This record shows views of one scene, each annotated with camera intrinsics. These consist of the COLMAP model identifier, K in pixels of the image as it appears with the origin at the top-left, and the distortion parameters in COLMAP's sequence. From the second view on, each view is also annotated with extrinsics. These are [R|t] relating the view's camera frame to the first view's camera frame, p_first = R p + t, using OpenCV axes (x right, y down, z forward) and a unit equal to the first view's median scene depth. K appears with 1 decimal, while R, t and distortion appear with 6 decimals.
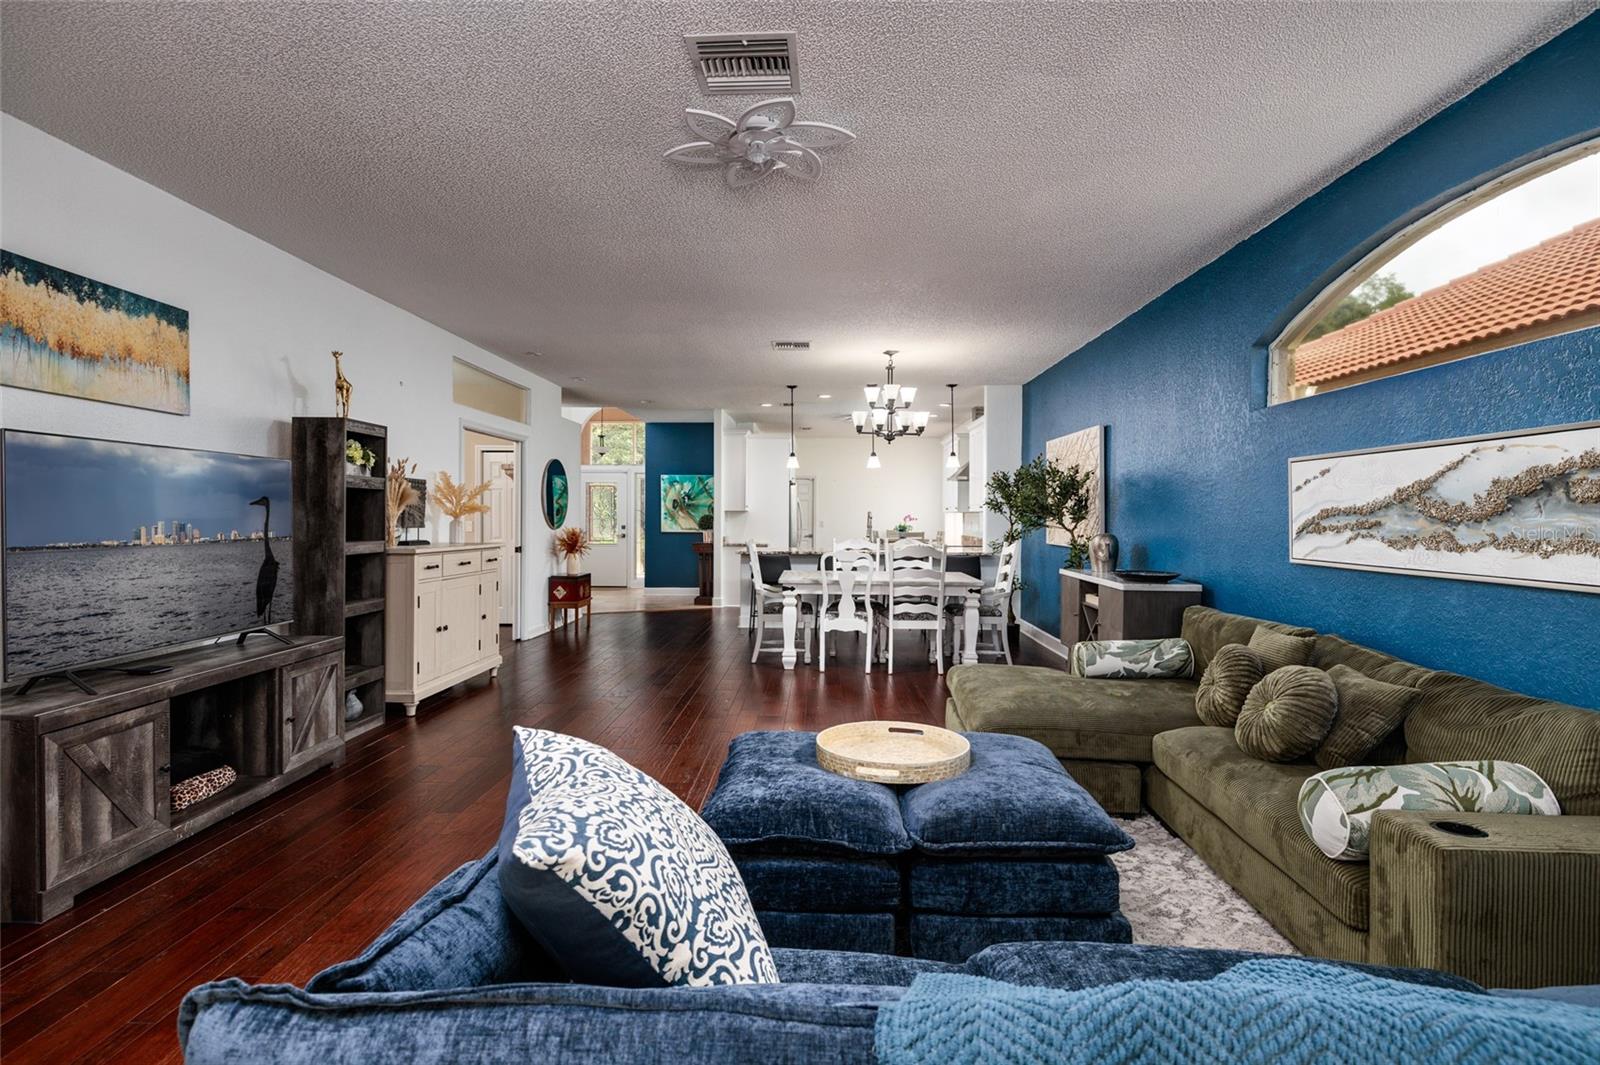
lens RADIAL K [[778.3, 0, 785.9], [0, 778.3, 513.0], [0, 0, 1]] dist [0.010114, 0.000216]
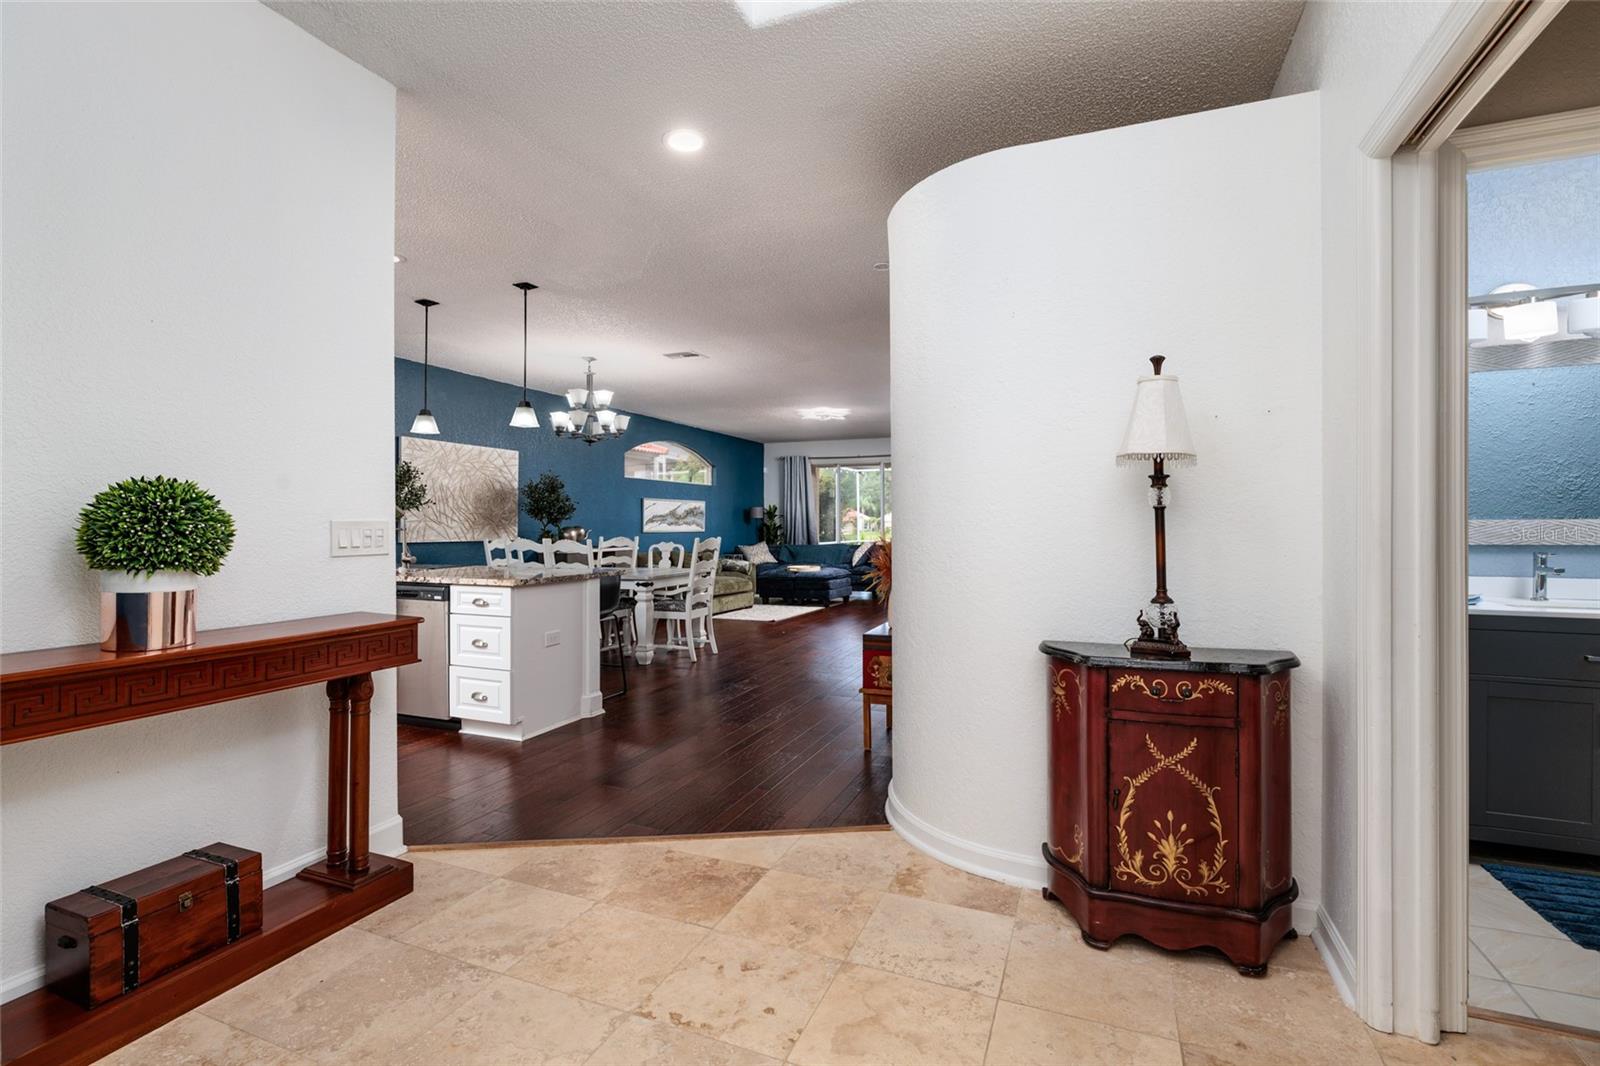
lens RADIAL K [[739.4, 0, 782.8], [0, 739.4, 524.5], [0, 0, 1]] dist [0.000455, 0.000095]
pose [[-0.934230, -0.001059, 0.356669, -0.956041], [-0.001810, 0.999997, -0.001773, 0.039221], [-0.356666, -0.002302, -0.934229, 3.762588]]
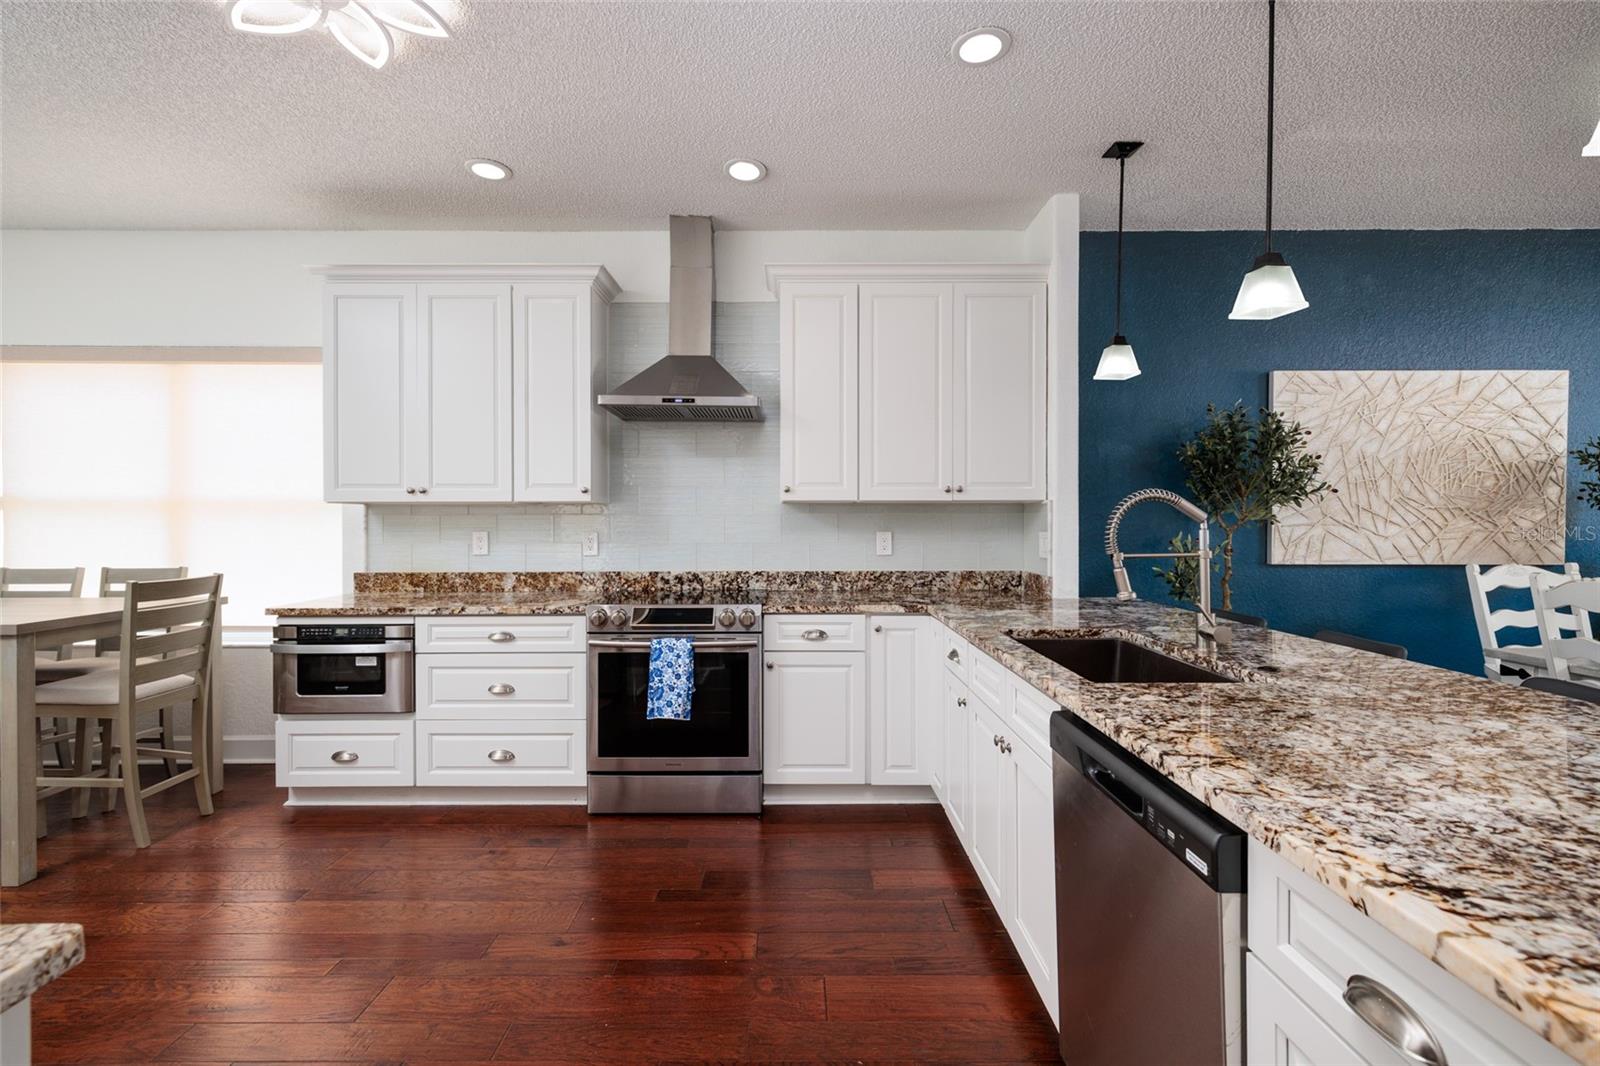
lens RADIAL K [[696.3, 0, 797.7], [0, 696.3, 521.6], [0, 0, 1]] dist [0.004603, 0.000769]
pose [[-0.049072, -0.007131, 0.998770, -0.273724], [-0.001682, 0.999974, 0.007057, 0.016861], [-0.998794, -0.001334, -0.049083, 3.010863]]
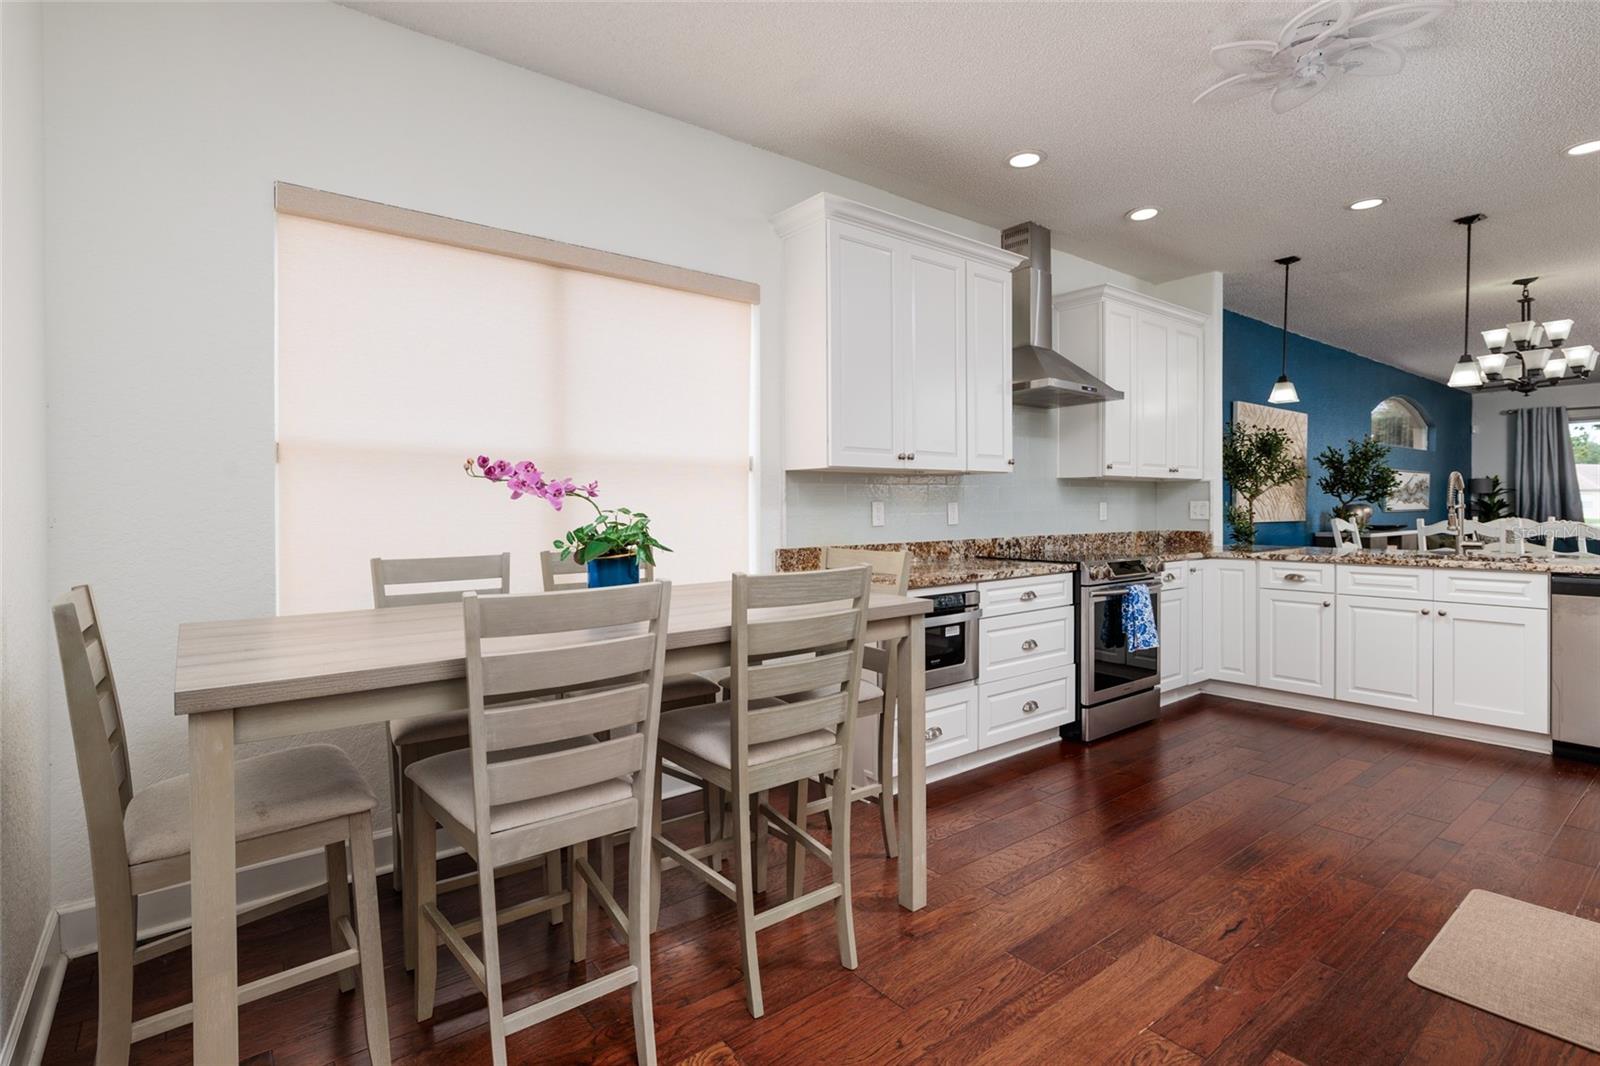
lens RADIAL K [[778.3, 0, 785.9], [0, 778.3, 513.5], [0, 0, 1]] dist [0.010114, 0.000216]
pose [[-0.657926, -0.007090, 0.753049, 0.044823], [0.000617, 0.999950, 0.009954, 0.046248], [-0.753083, 0.007013, -0.657889, 4.287192]]
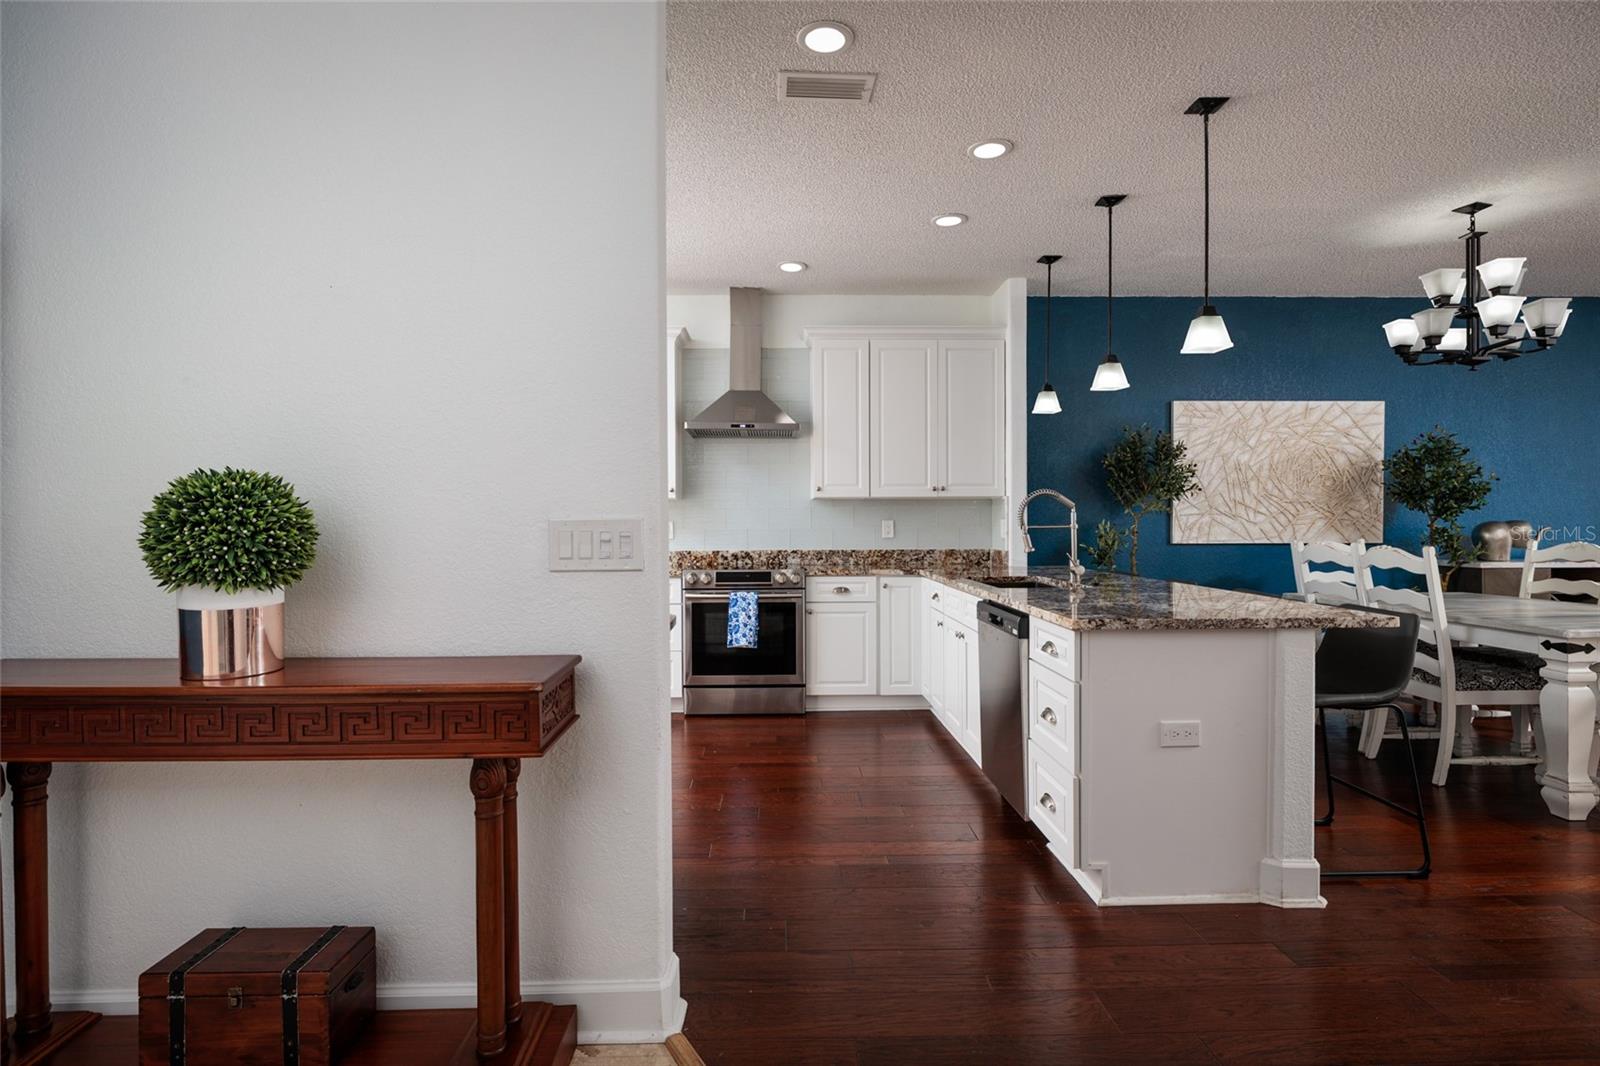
lens RADIAL K [[806.4, 0, 797.2], [0, 806.4, 525.6], [0, 0, 1]] dist [-0.003101, 0.000757]
pose [[-0.072714, -0.008859, 0.997313, -0.847314], [0.001237, 0.999959, 0.008972, 0.035164], [-0.997352, 0.001886, -0.072700, 3.131503]]
